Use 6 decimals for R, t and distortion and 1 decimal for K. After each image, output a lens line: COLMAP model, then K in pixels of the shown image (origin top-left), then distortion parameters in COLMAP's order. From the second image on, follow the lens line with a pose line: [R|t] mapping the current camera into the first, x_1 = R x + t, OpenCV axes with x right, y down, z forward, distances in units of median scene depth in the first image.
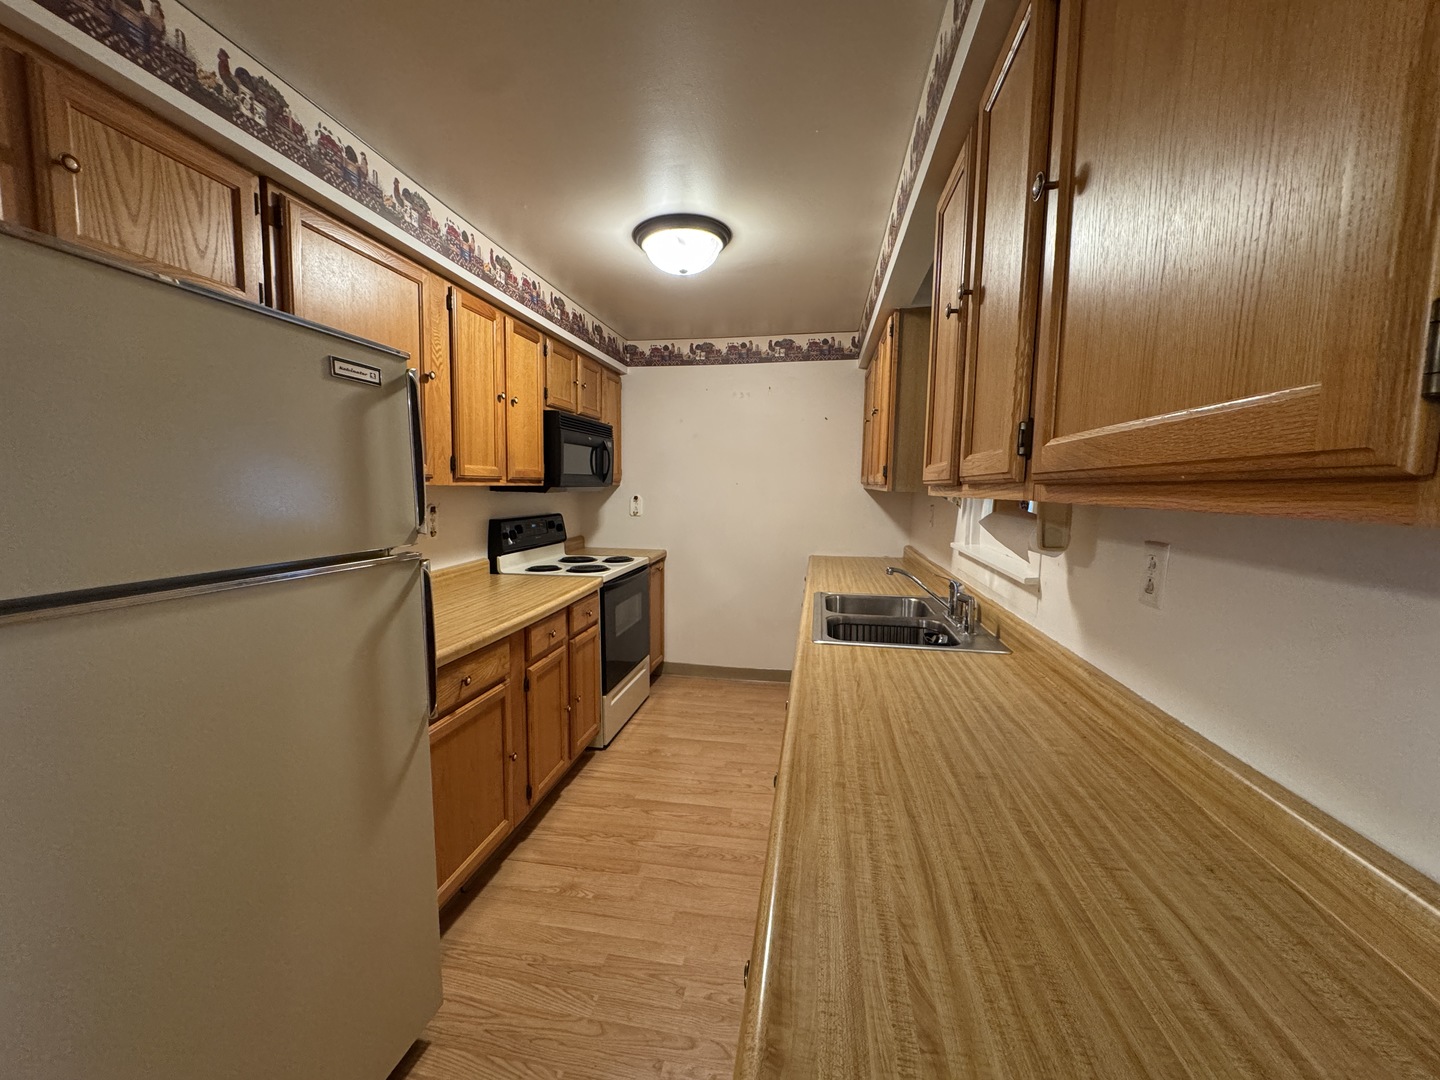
lens RADIAL K [[573.3, 0, 721.0], [0, 573.3, 539.6], [0, 0, 1]] dist [-0.001159, 0.000396]
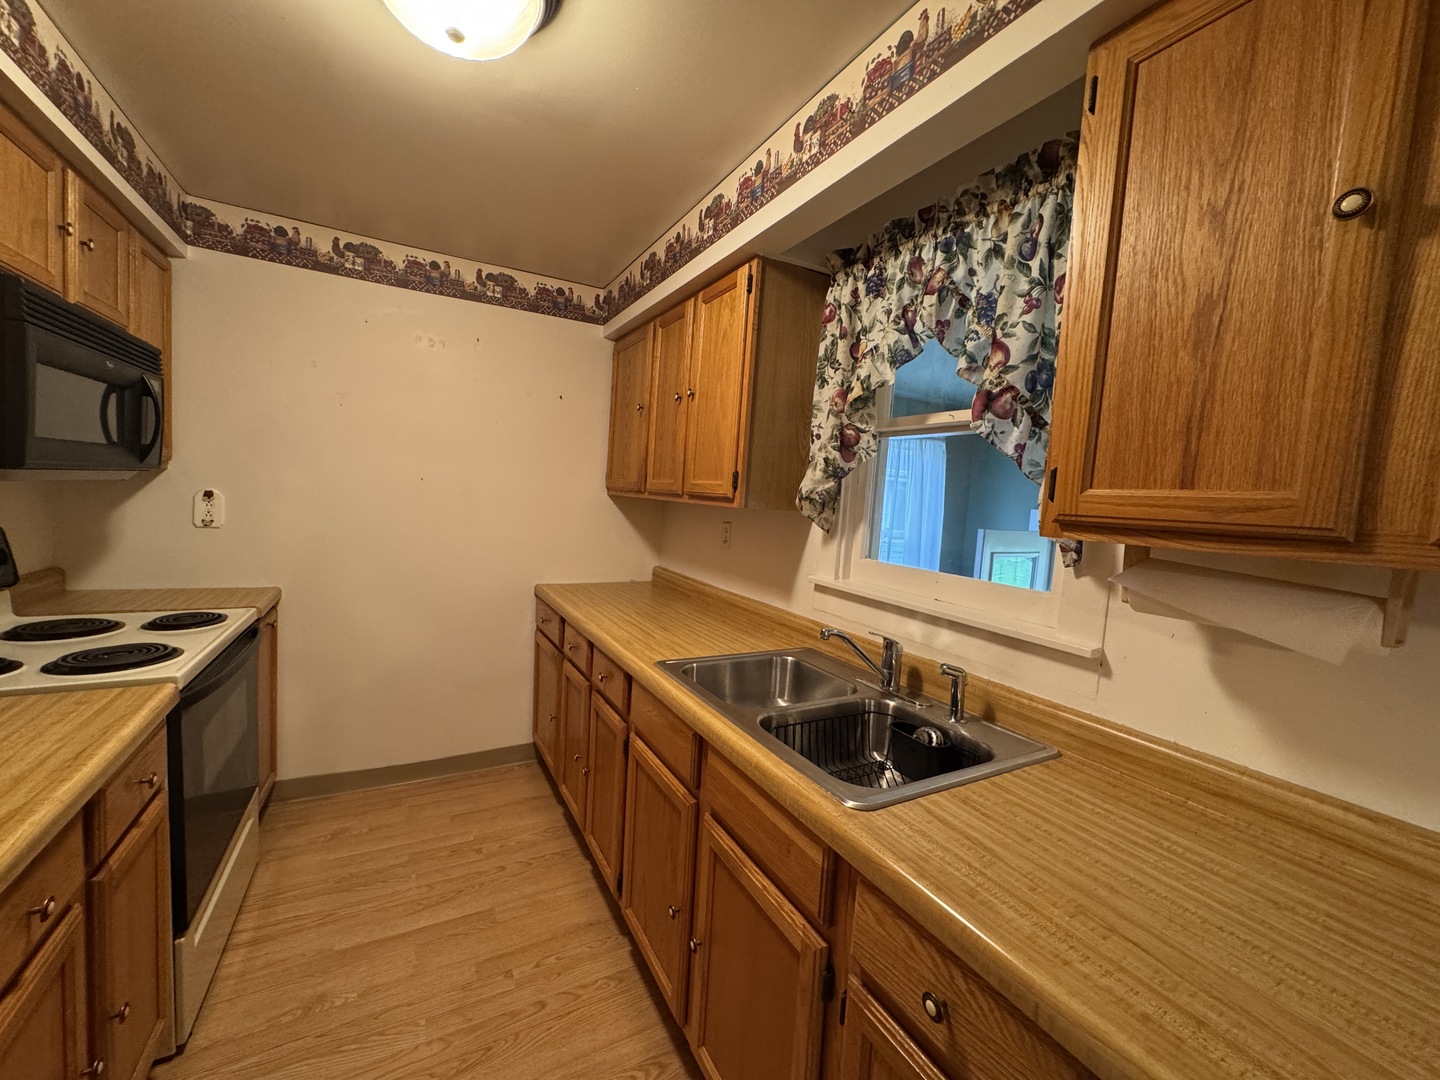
lens RADIAL K [[573.3, 0, 716.1], [0, 573.3, 537.7], [0, 0, 1]] dist [-0.001159, 0.000396]
pose [[0.782496, -0.006657, 0.622620, -0.129416], [0.005995, 0.999977, 0.003158, -0.035631], [-0.622627, 0.001262, 0.782518, 0.329784]]
